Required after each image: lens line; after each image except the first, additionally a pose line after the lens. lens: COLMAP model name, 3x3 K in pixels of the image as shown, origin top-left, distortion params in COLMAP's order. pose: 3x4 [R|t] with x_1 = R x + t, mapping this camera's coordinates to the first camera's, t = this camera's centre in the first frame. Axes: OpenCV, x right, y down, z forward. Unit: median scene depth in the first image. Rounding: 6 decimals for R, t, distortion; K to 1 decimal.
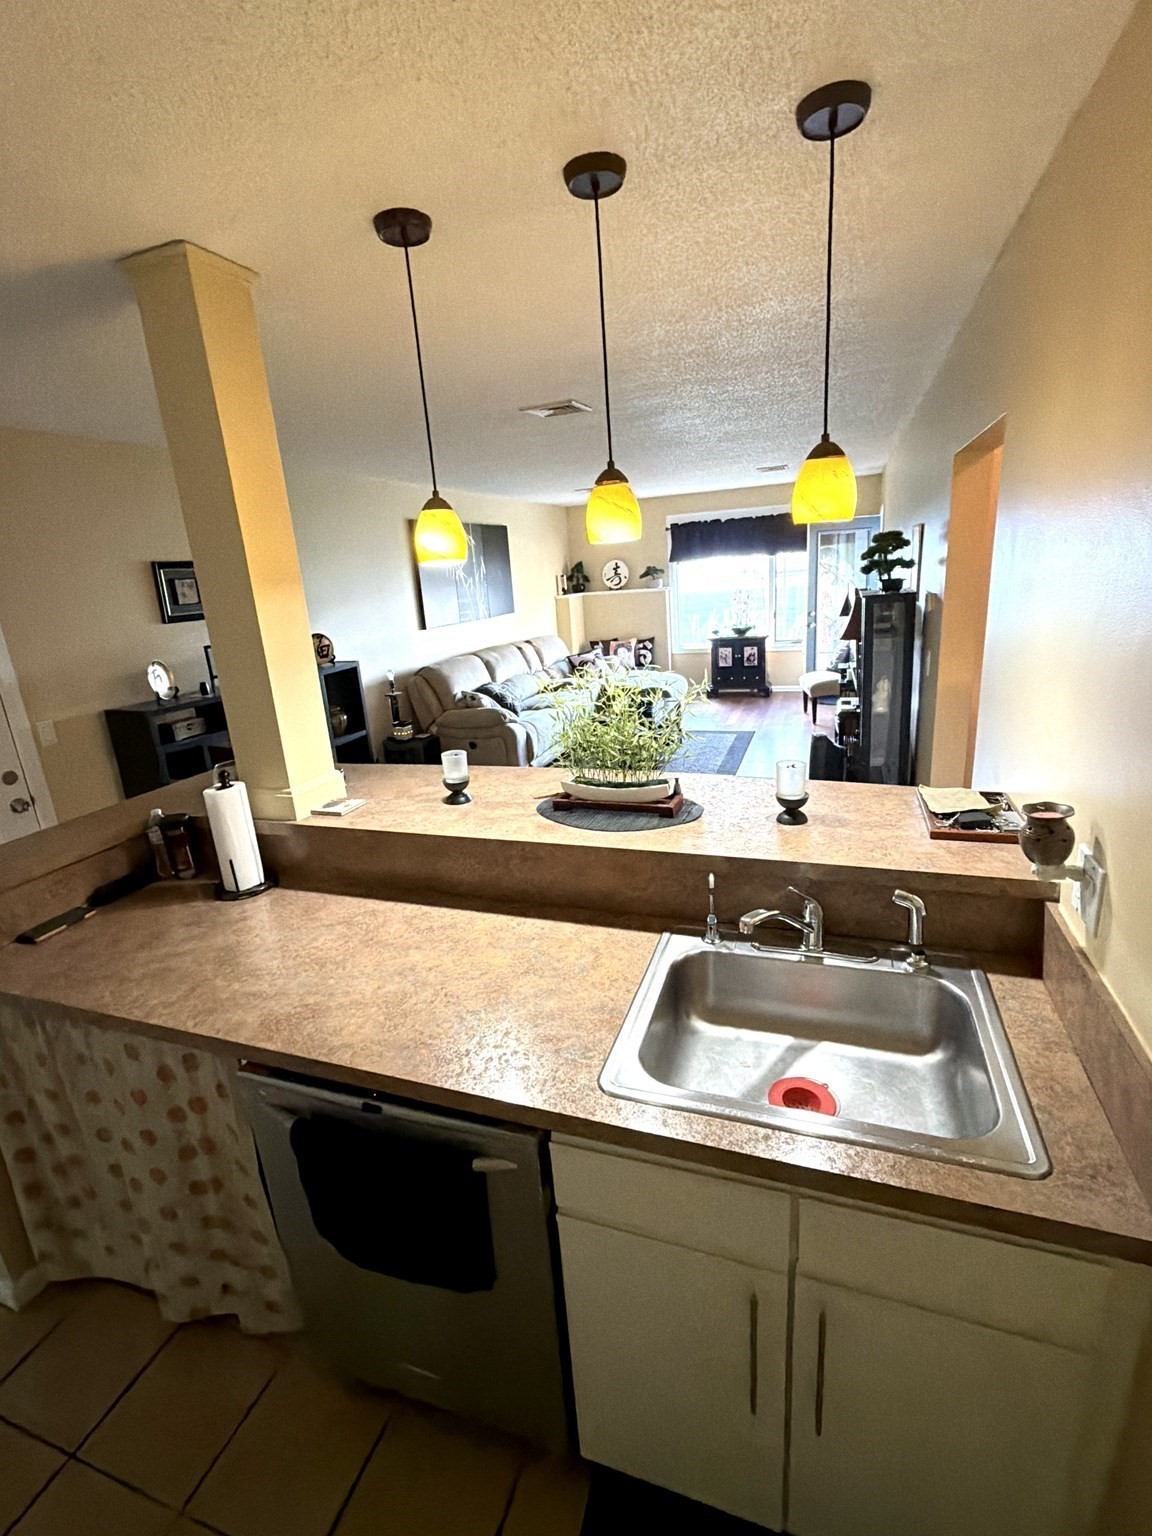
lens RADIAL K [[693.0, 0, 582.3], [0, 693.0, 763.6], [0, 0, 1]] dist [-0.000974, -0.000060]
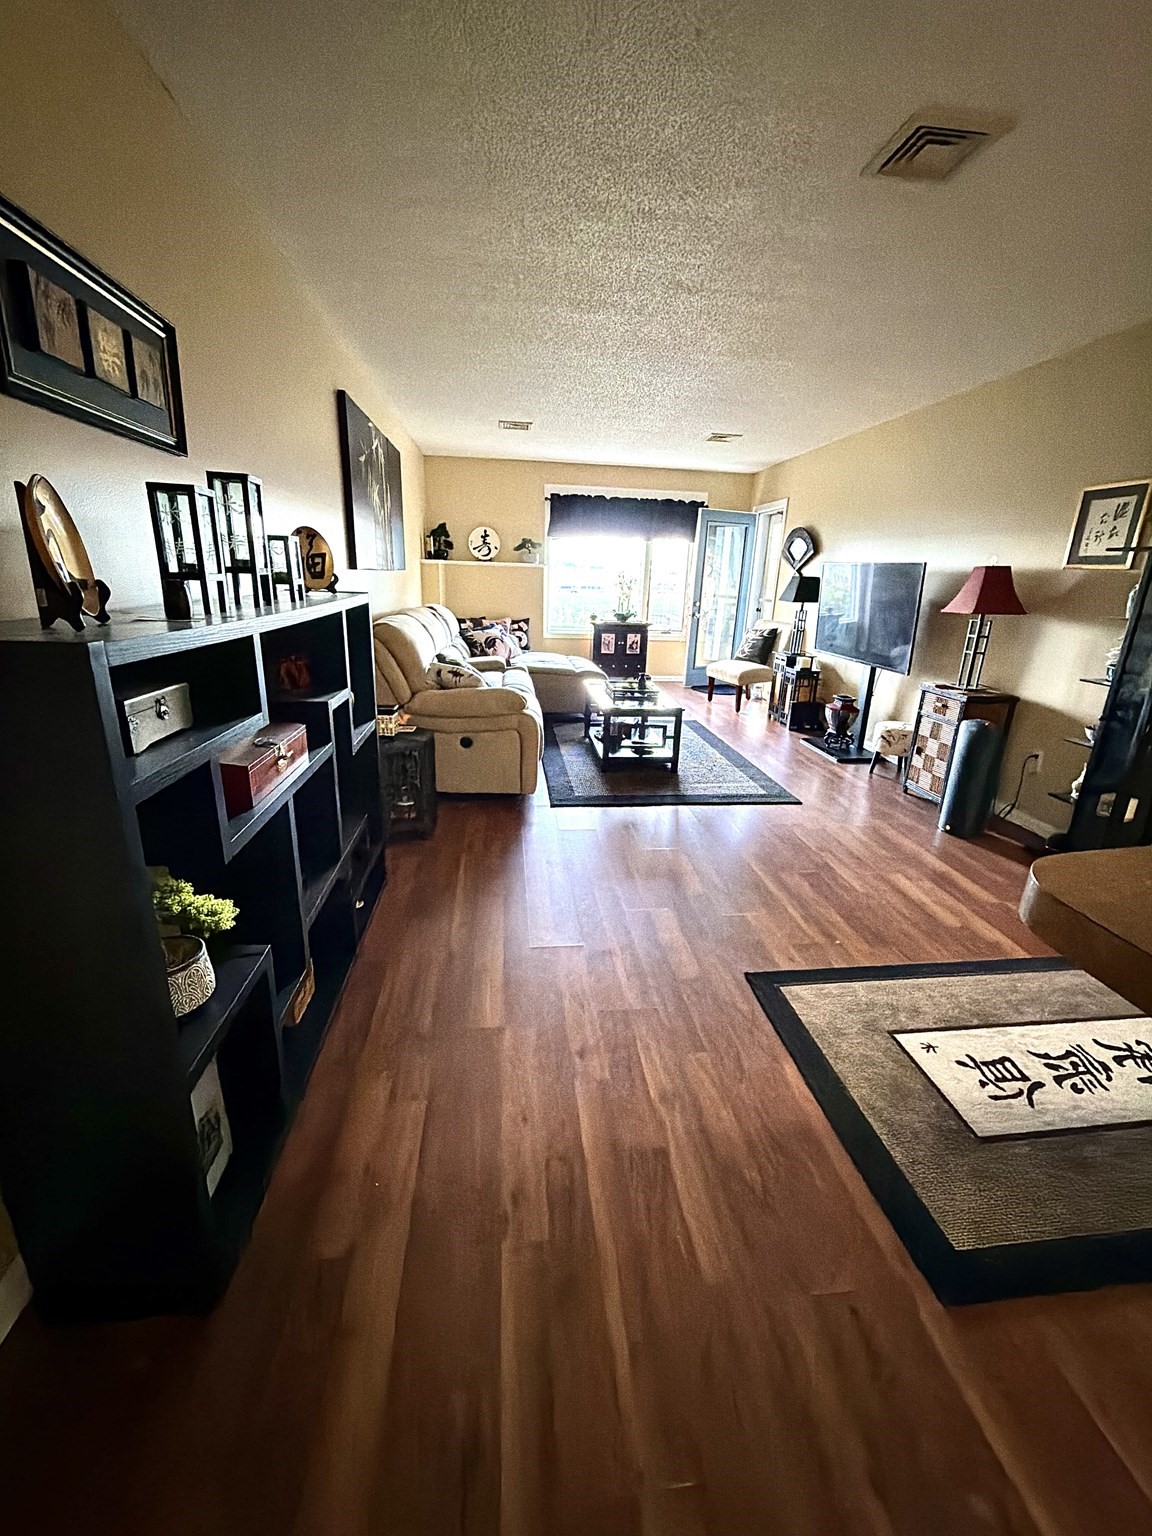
lens RADIAL K [[608.6, 0, 574.9], [0, 608.6, 761.7], [0, 0, 1]] dist [-0.001168, -0.000077]
pose [[0.892486, -0.035101, 0.449708, -0.218579], [0.027675, 0.999351, 0.023078, -0.011683], [-0.450226, -0.008151, 0.892878, 0.272751]]
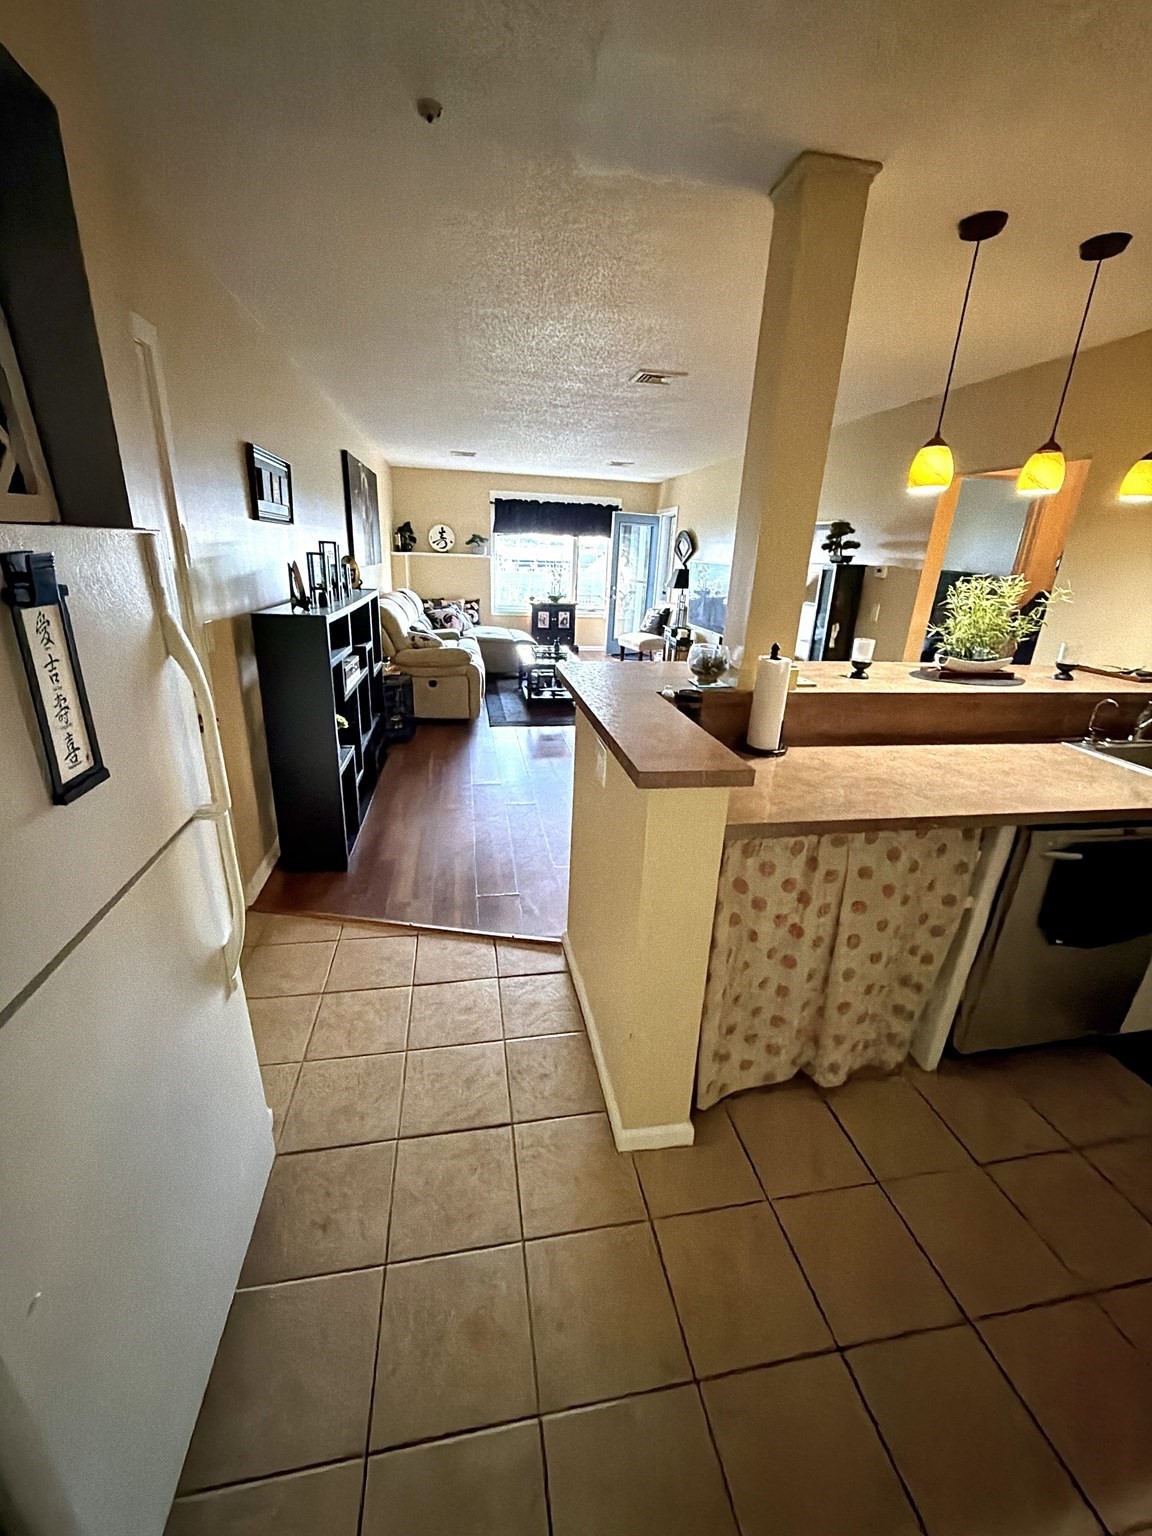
lens RADIAL K [[608.6, 0, 573.8], [0, 608.6, 761.6], [0, 0, 1]] dist [-0.001168, -0.000077]
pose [[0.863415, -0.062948, 0.500552, -0.289733], [0.037937, 0.997477, 0.060002, 0.028990], [-0.503067, -0.032817, 0.863624, 0.062758]]
